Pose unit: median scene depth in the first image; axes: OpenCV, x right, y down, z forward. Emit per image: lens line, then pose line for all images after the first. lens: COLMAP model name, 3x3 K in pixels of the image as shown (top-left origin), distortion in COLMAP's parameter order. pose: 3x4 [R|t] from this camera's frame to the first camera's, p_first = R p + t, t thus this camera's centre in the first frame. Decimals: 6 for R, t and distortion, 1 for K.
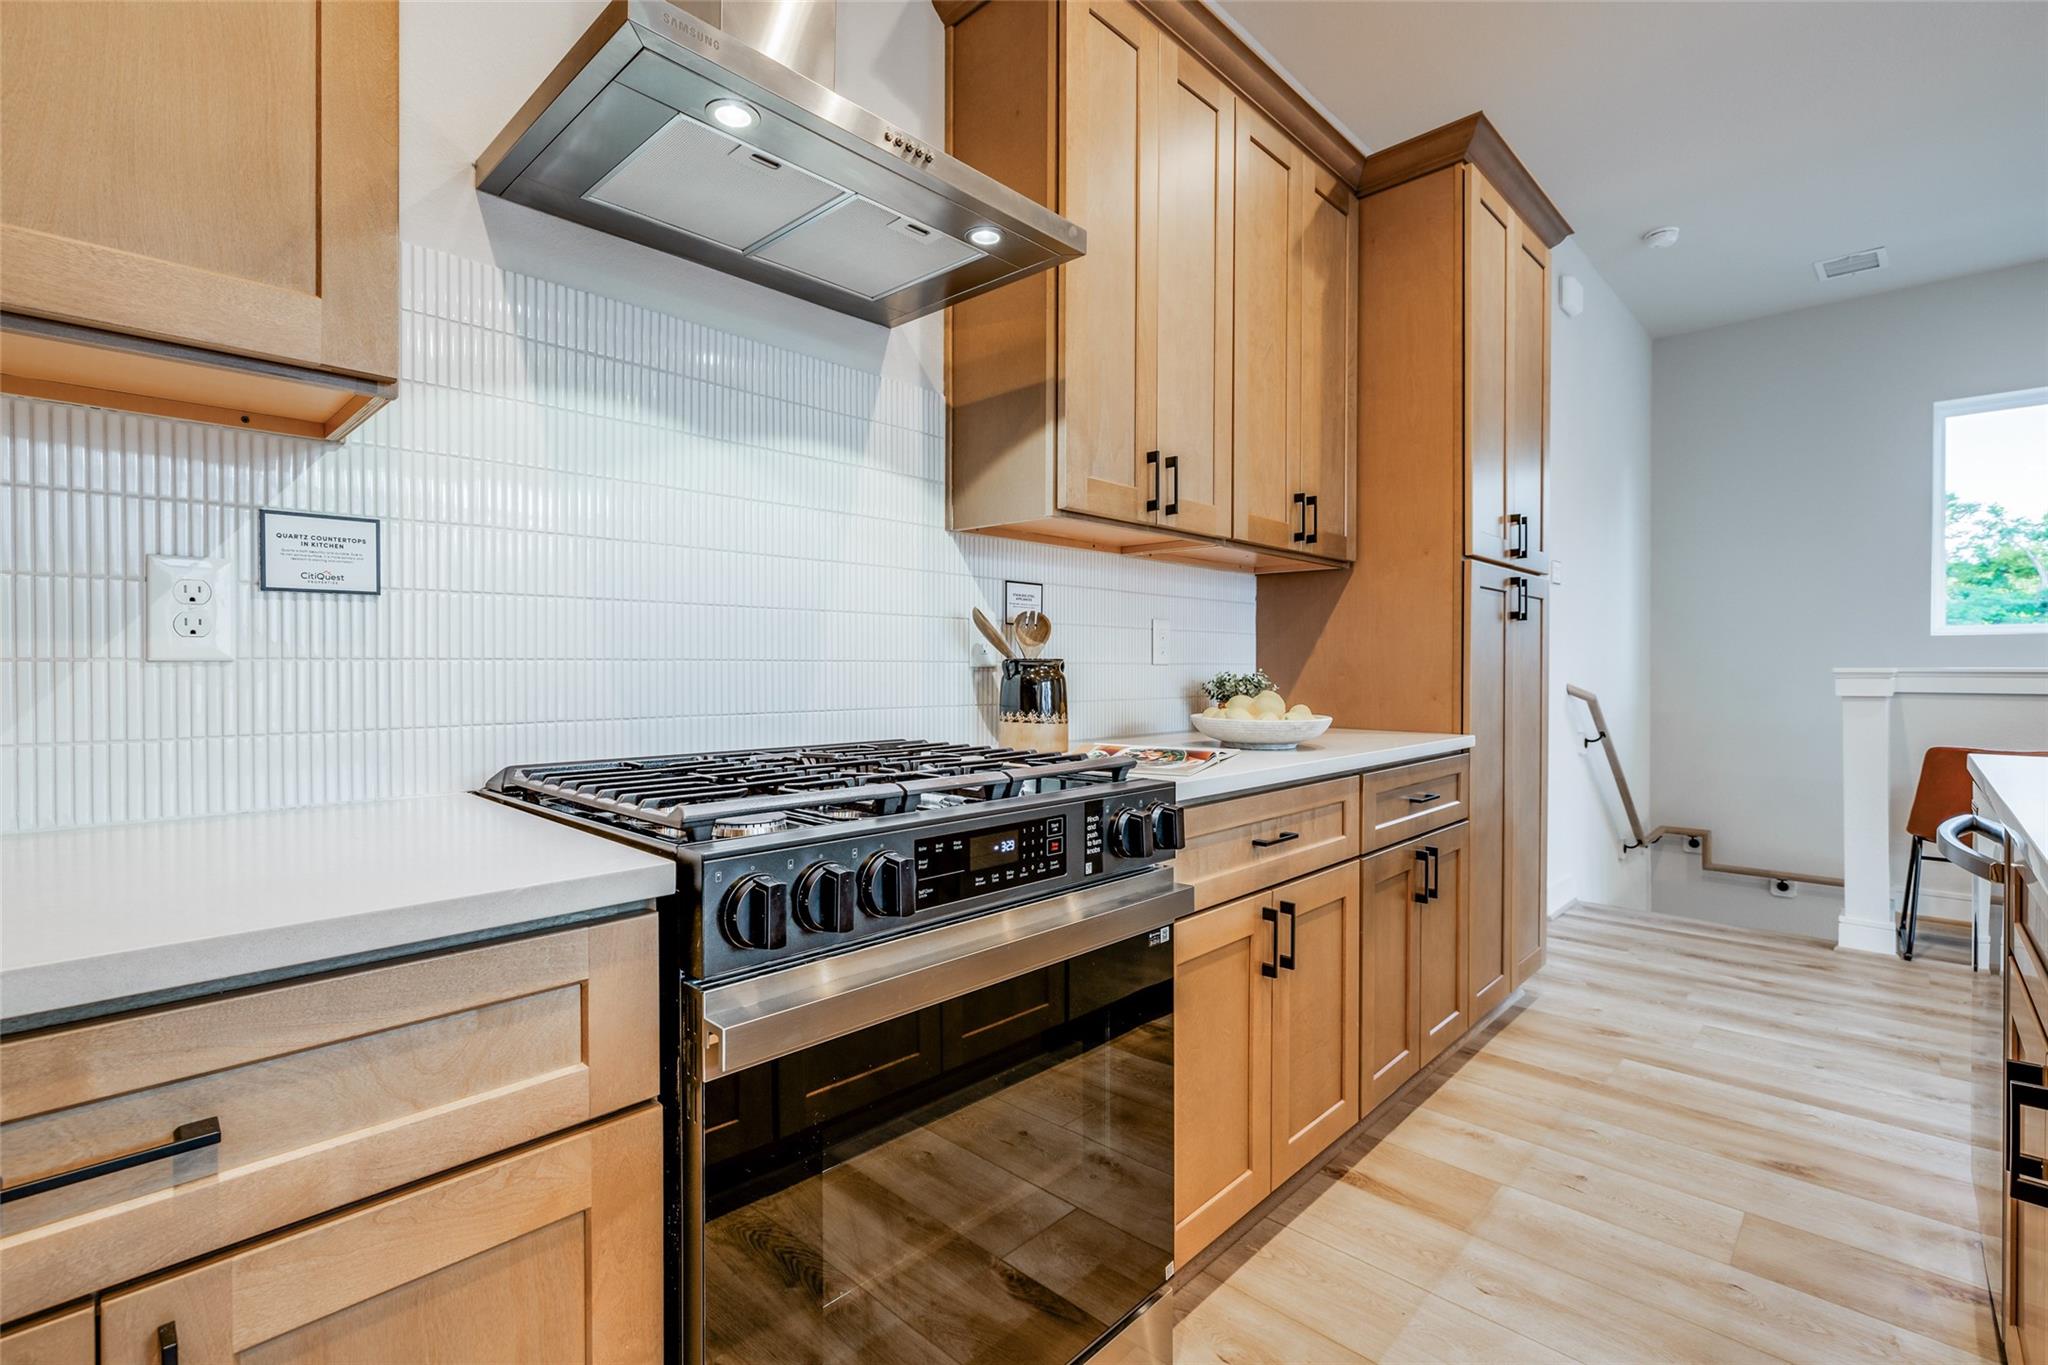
lens RADIAL K [[919.3, 0, 1009.4], [0, 919.3, 676.0], [0, 0, 1]] dist [0.000003, -0.000125]
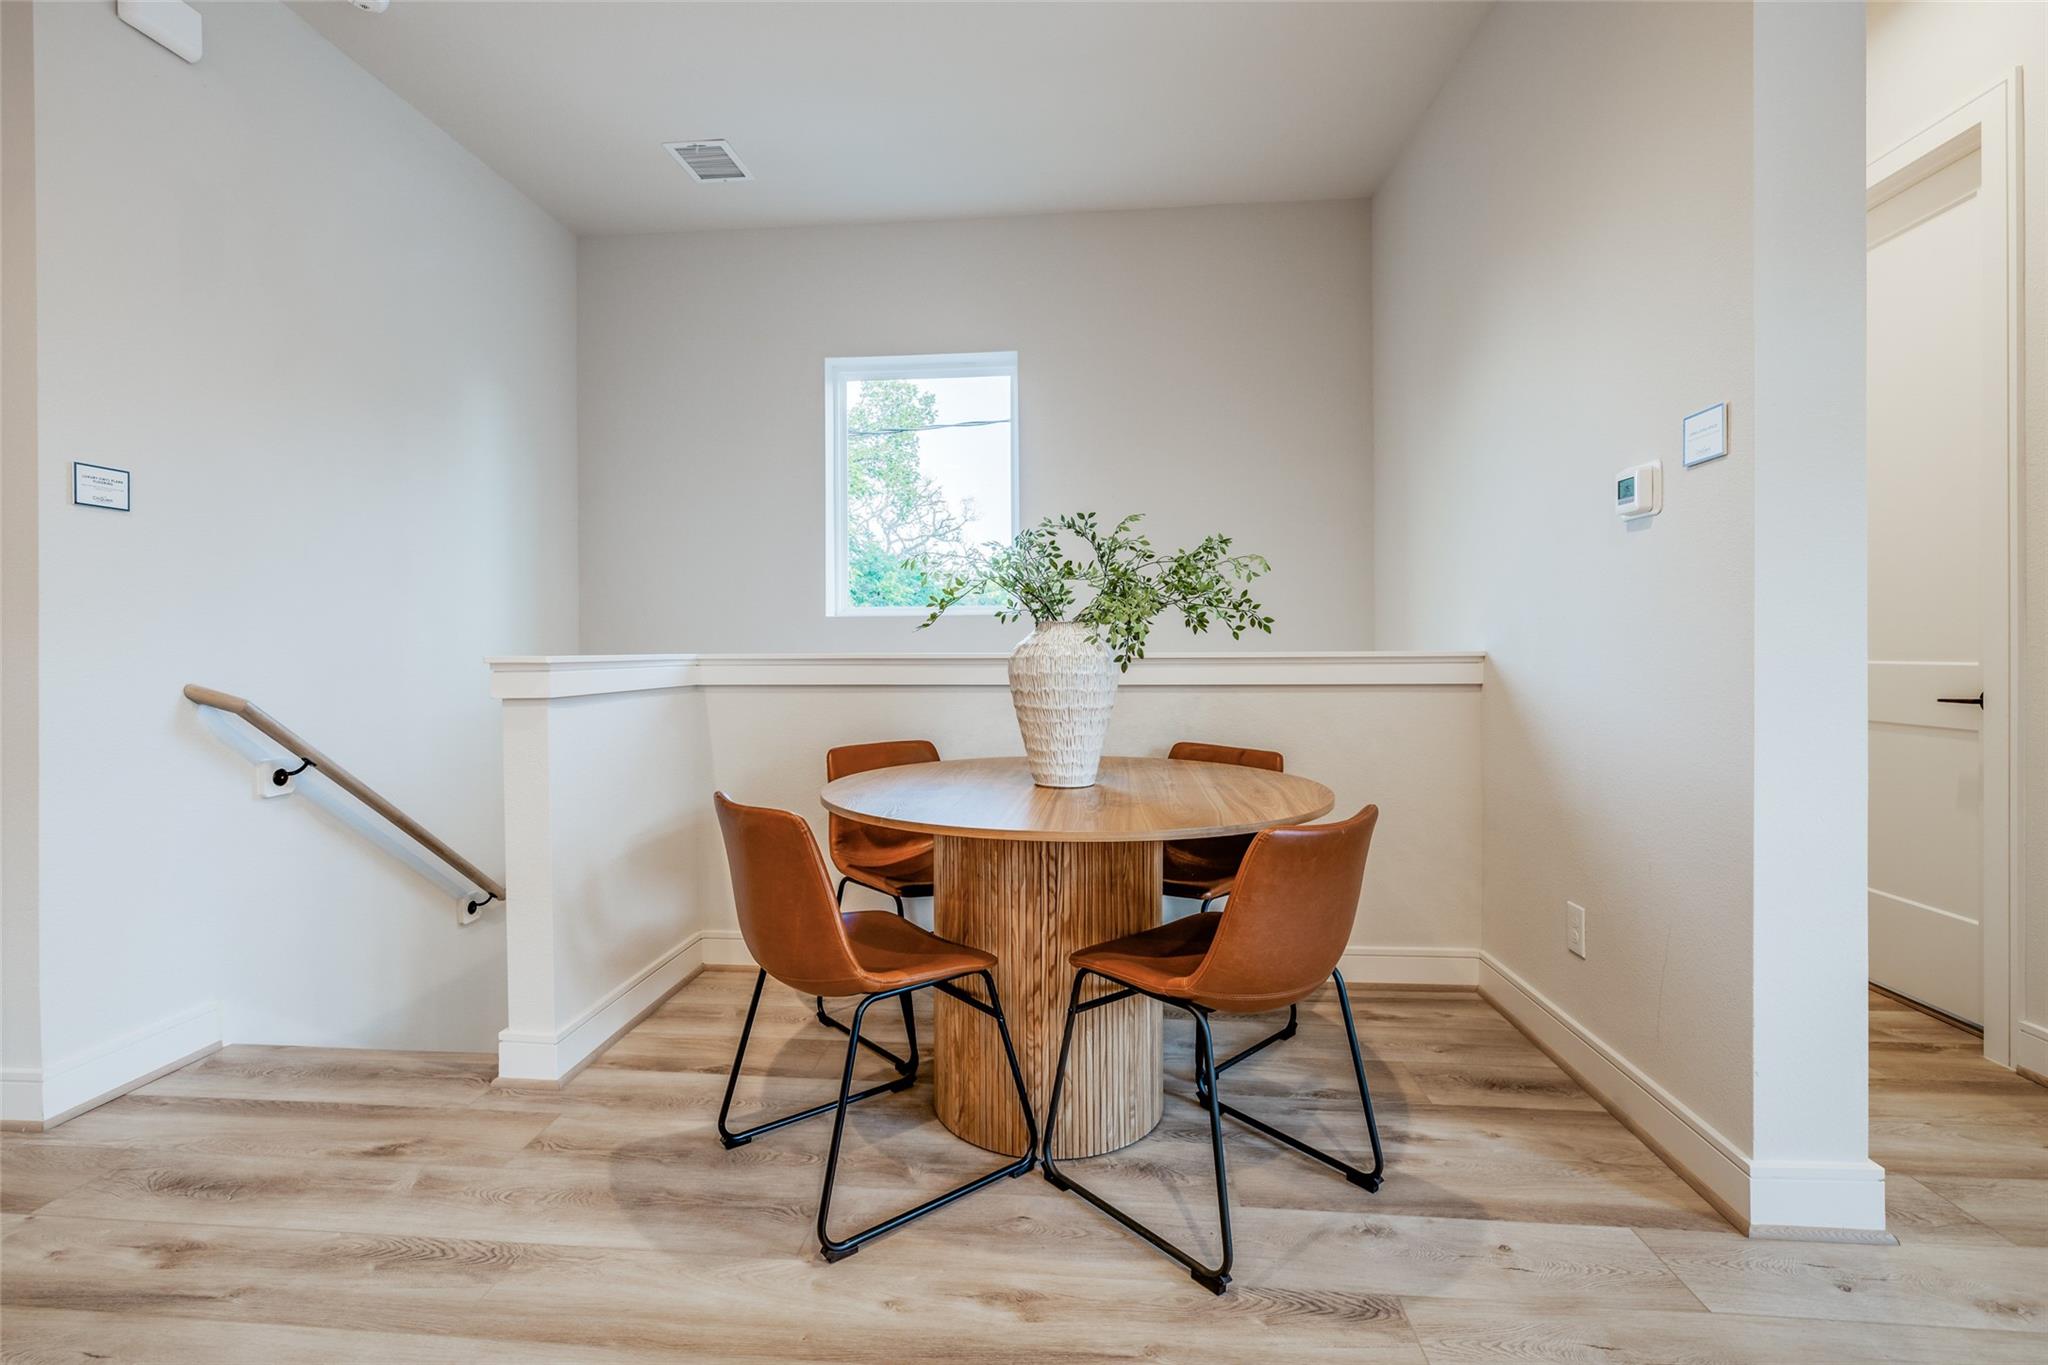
lens RADIAL K [[931.5, 0, 1023.9], [0, 931.5, 650.4], [0, 0, 1]] dist [0.003031, 0.000478]
pose [[0.763823, -0.005086, 0.645405, 1.358023], [0.011170, 0.999923, -0.005340, -0.009498], [-0.645329, 0.011288, 0.763822, 0.429625]]
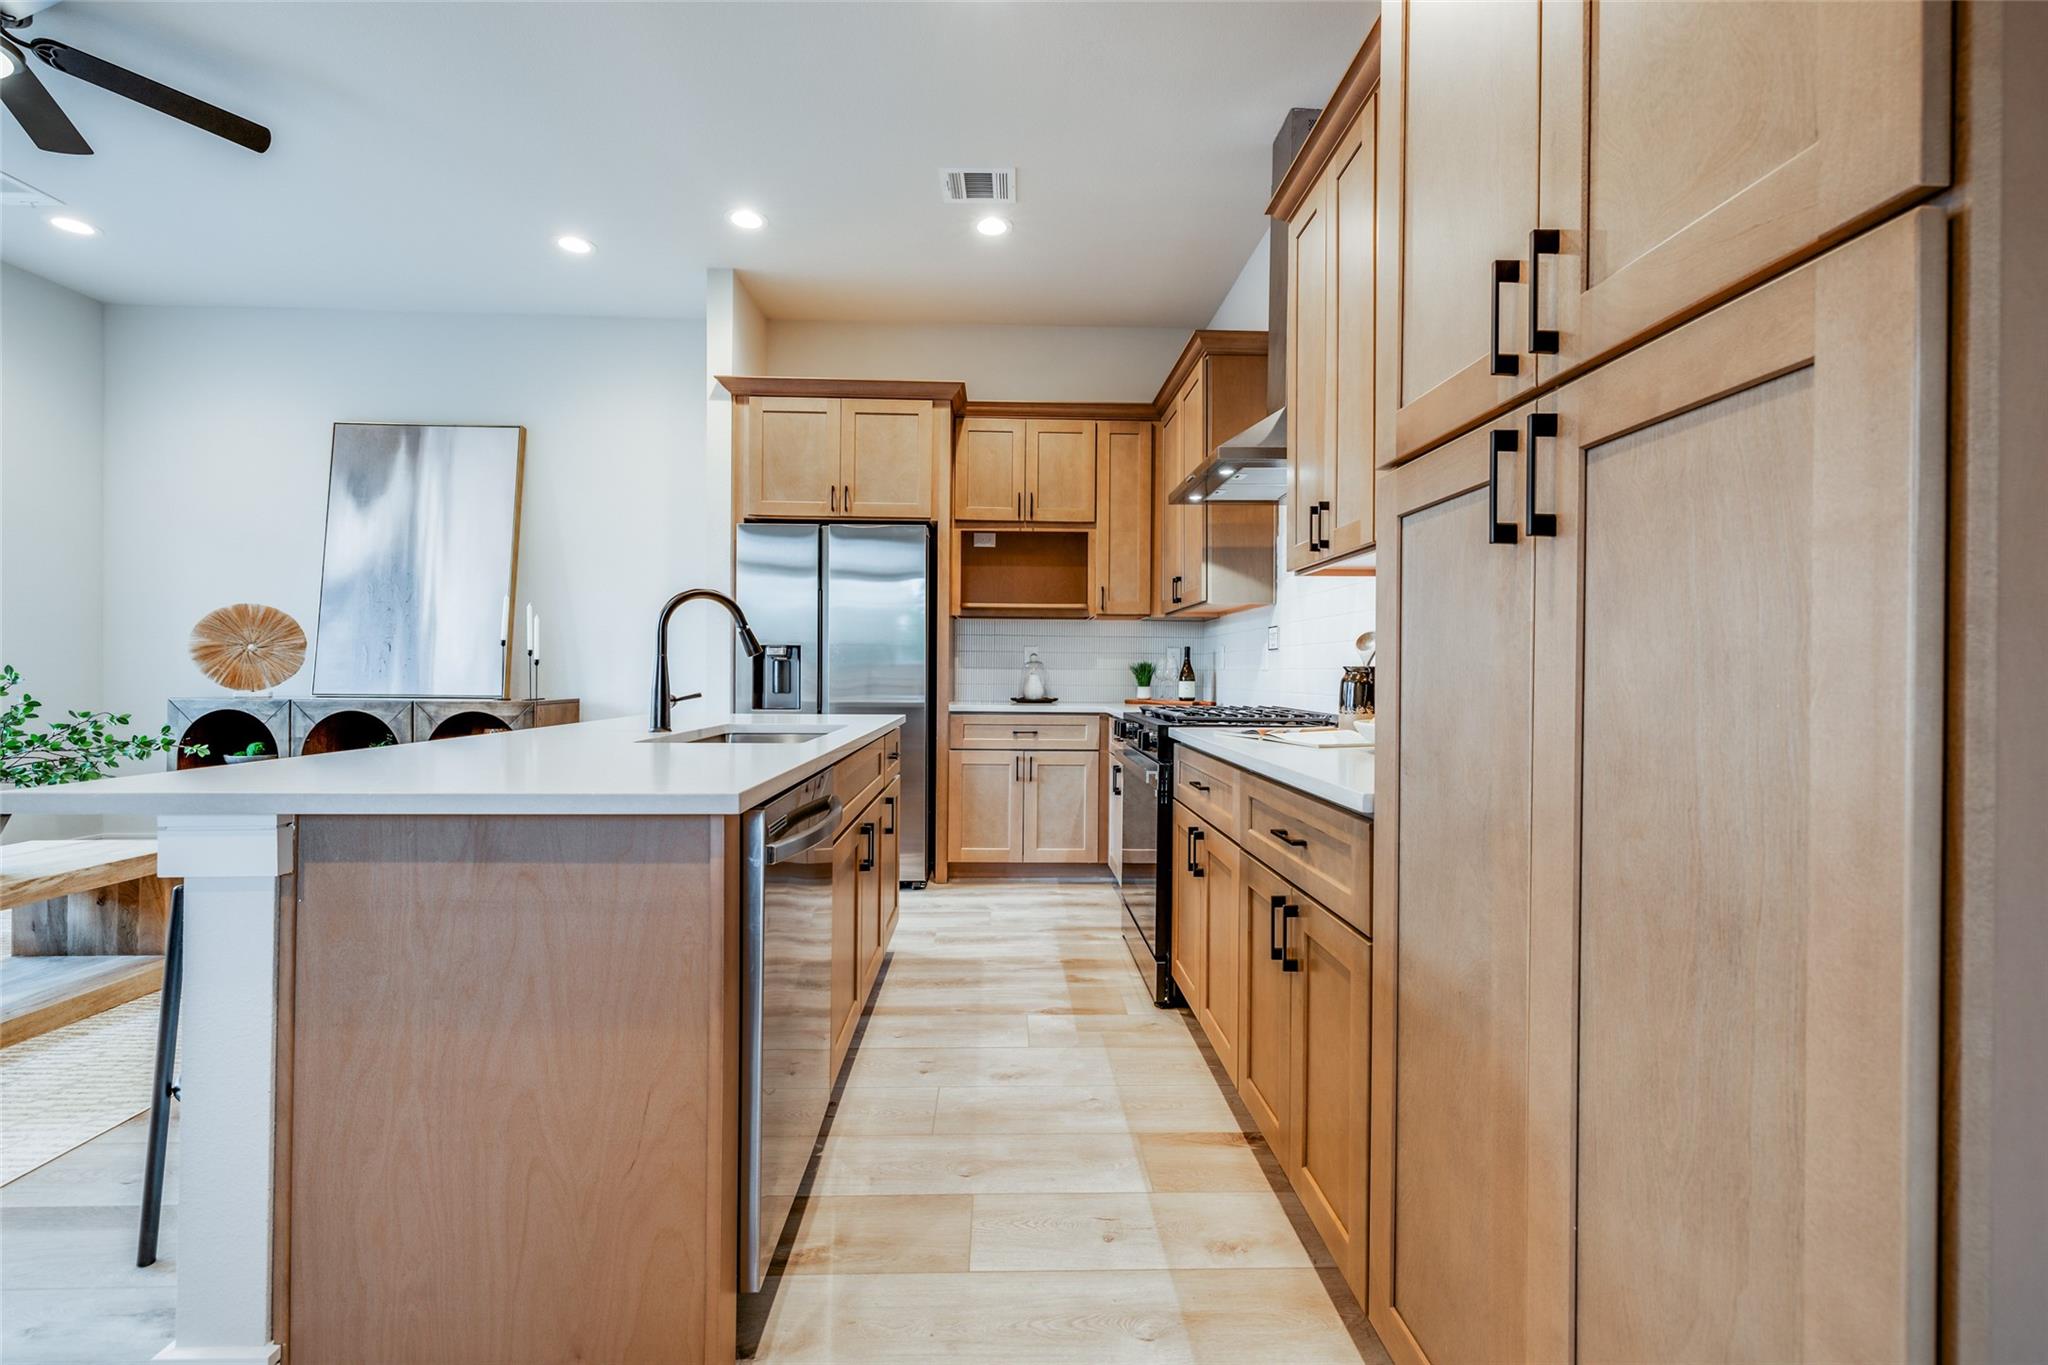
lens RADIAL K [[851.9, 0, 1064.4], [0, 851.9, 674.1], [0, 0, 1]] dist [0.000893, 0.000491]
pose [[-0.659920, -0.000396, -0.751336, 1.250684], [-0.013080, 0.999854, 0.010961, -0.013455], [0.751222, 0.017061, -0.659829, 1.481186]]
